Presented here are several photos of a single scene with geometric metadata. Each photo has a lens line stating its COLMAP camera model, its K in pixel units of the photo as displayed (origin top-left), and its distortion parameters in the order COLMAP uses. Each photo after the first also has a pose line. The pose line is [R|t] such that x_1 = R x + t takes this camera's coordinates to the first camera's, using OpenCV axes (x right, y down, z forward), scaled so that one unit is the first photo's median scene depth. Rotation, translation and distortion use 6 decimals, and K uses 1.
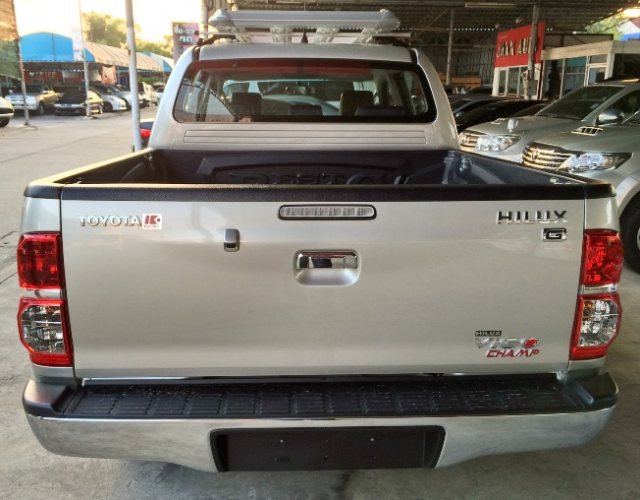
lens RADIAL K [[613.0, 0, 318.5], [0, 613.0, 253.4], [0, 0, 1]] dist [0.054885, 0.000000]
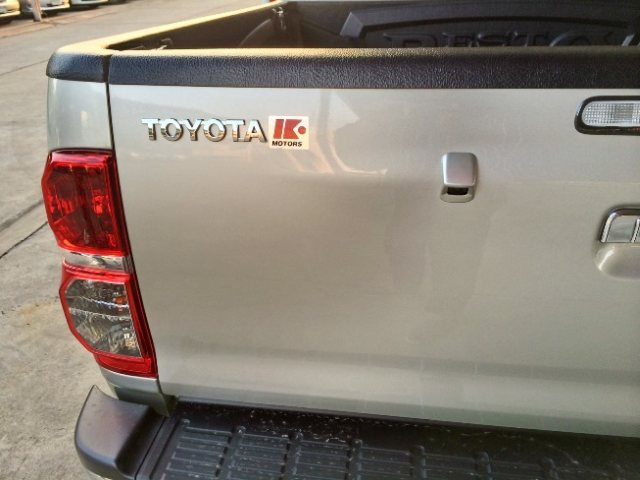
lens RADIAL K [[567.1, 0, 318.2], [0, 567.1, 237.5], [0, 0, 1]] dist [0.027788, -0.012744]
pose [[0.980388, 0.054557, -0.189376, -0.157669], [-0.014868, 0.978656, 0.204968, -0.060486], [0.196516, -0.198133, 0.960273, 0.557828]]
